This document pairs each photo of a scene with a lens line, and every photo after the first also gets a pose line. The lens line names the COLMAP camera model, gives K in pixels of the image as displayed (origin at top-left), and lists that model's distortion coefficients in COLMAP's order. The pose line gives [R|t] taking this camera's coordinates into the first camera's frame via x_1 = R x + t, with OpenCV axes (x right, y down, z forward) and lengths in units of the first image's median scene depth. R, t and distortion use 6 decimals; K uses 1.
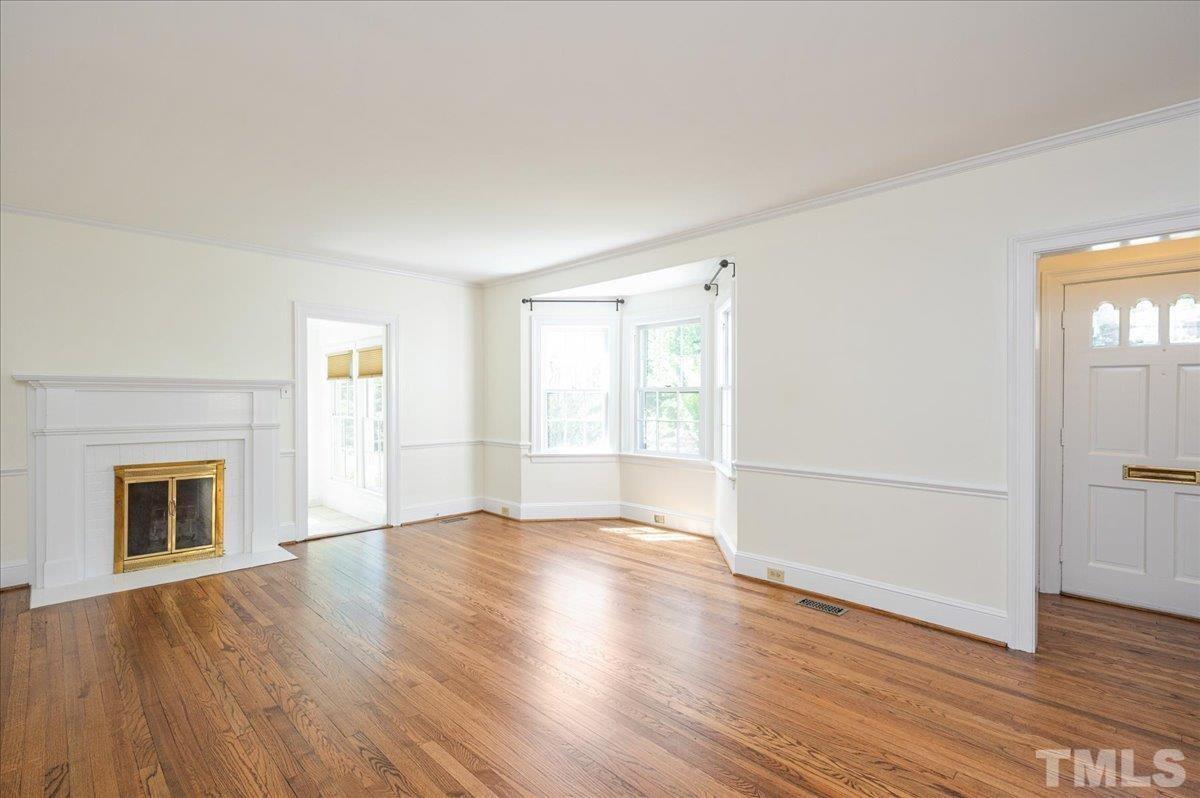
lens RADIAL K [[559.8, 0, 599.5], [0, 559.8, 392.4], [0, 0, 1]] dist [0.004375, -0.000069]
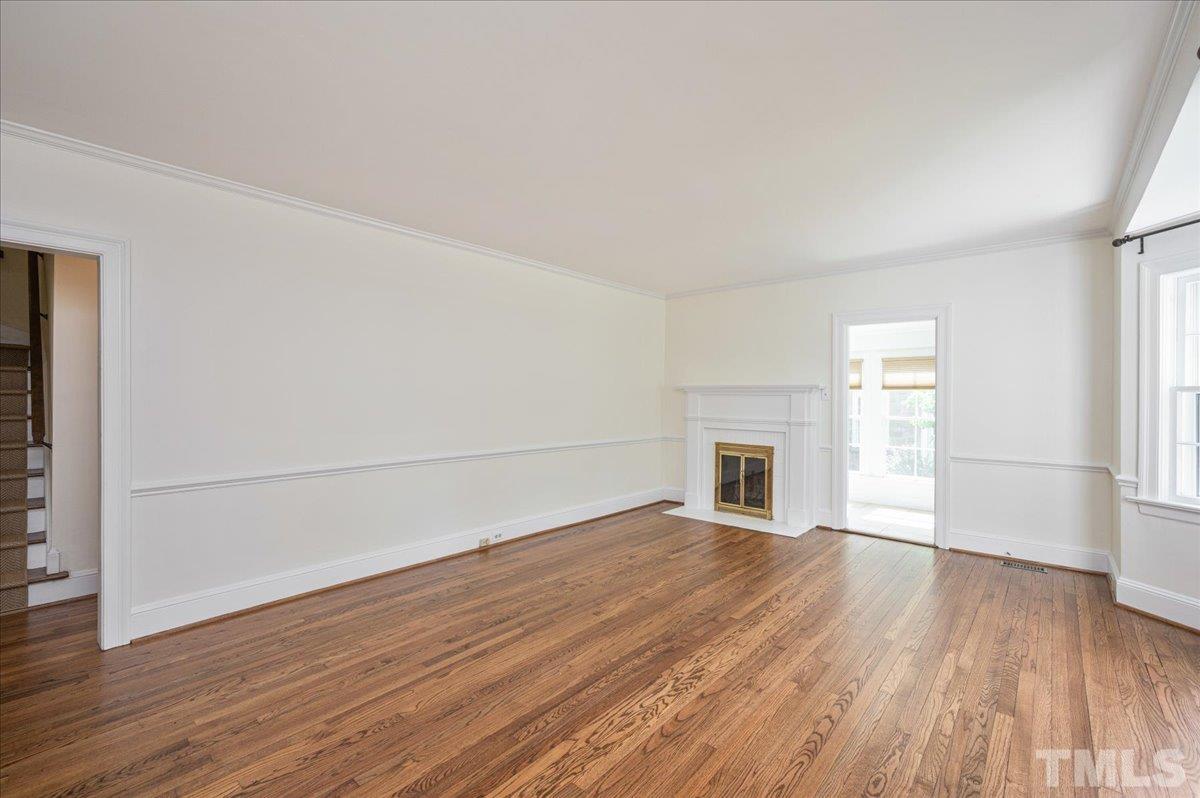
lens RADIAL K [[517.4, 0, 599.3], [0, 517.4, 399.7], [0, 0, 1]] dist [0.001298, -0.000492]
pose [[0.061900, 0.004338, -0.998073, 0.499710], [0.001739, 0.999989, 0.004454, 0.004369], [0.998081, -0.002011, 0.061892, 0.522092]]
